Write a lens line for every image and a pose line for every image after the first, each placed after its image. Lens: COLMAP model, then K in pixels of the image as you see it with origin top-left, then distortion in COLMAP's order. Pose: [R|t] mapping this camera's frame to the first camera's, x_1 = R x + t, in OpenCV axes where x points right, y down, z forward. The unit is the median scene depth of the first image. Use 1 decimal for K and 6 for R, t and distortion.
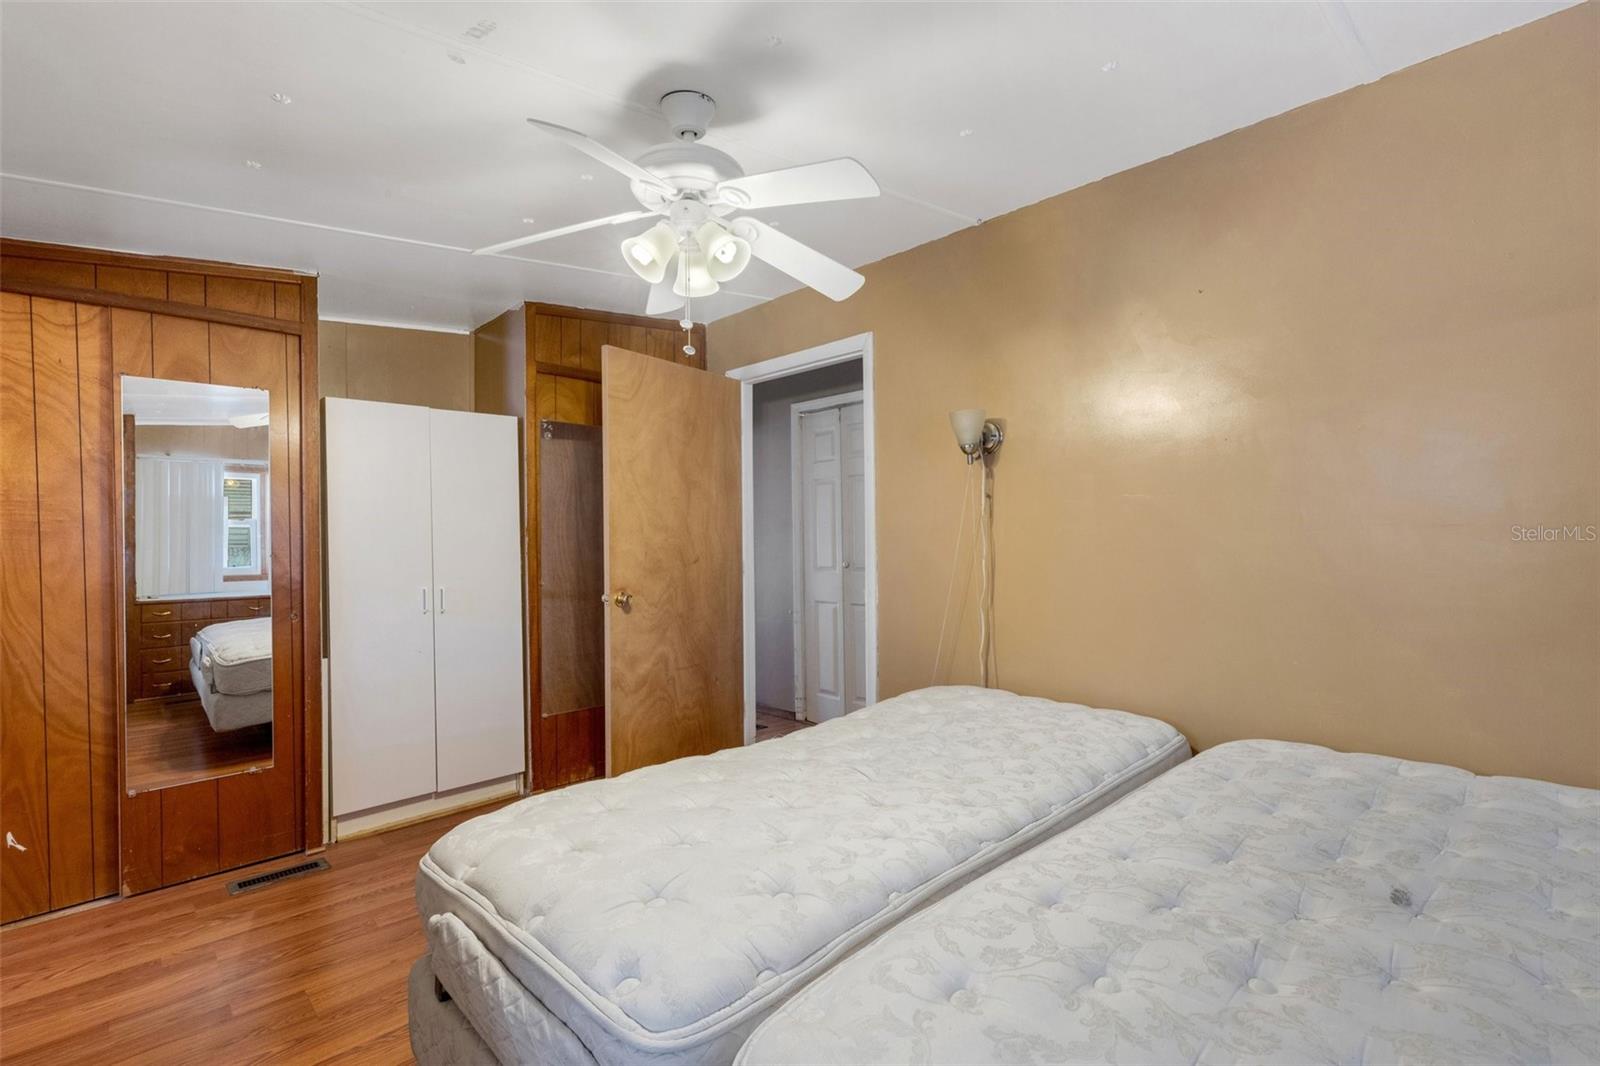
lens RADIAL K [[745.1, 0, 800.0], [0, 745.1, 533.0], [0, 0, 1]] dist [0.009565, -0.000203]
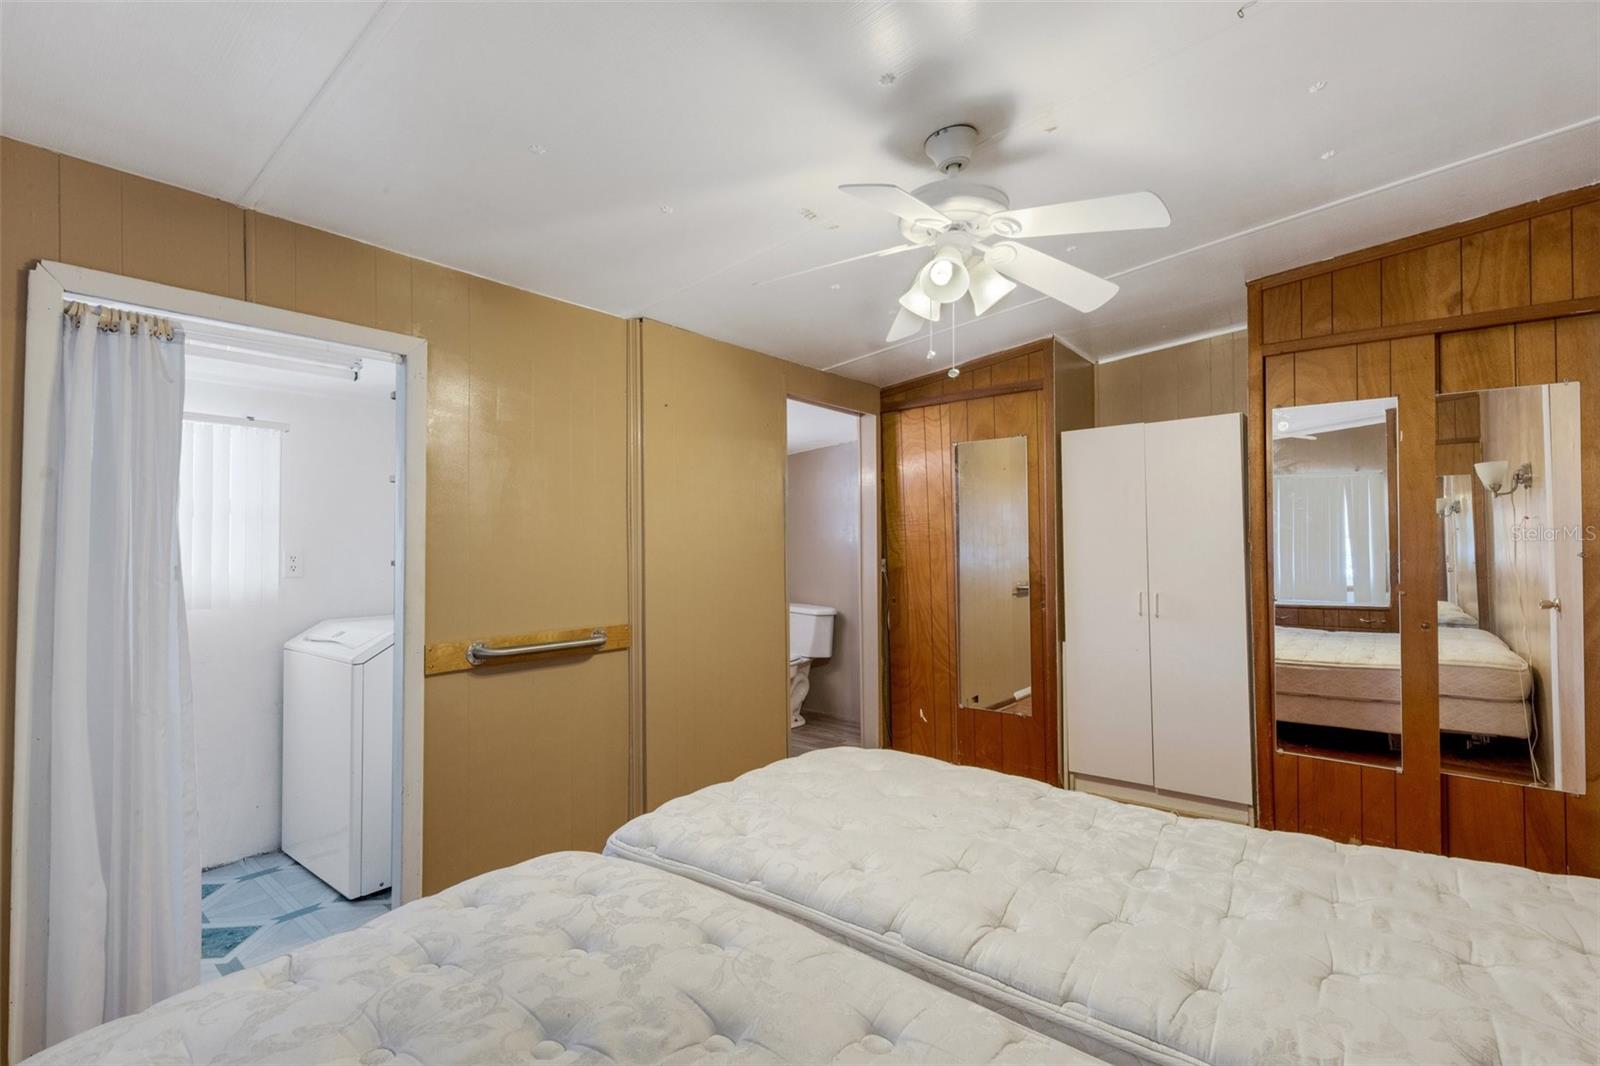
lens RADIAL K [[745.1, 0, 800.0], [0, 745.1, 533.0], [0, 0, 1]] dist [0.009565, -0.000203]
pose [[0.114344, -0.006599, -0.993419, 0.664285], [0.010244, 0.999933, -0.005463, -0.013712], [0.993388, -0.009552, 0.114404, 0.507286]]
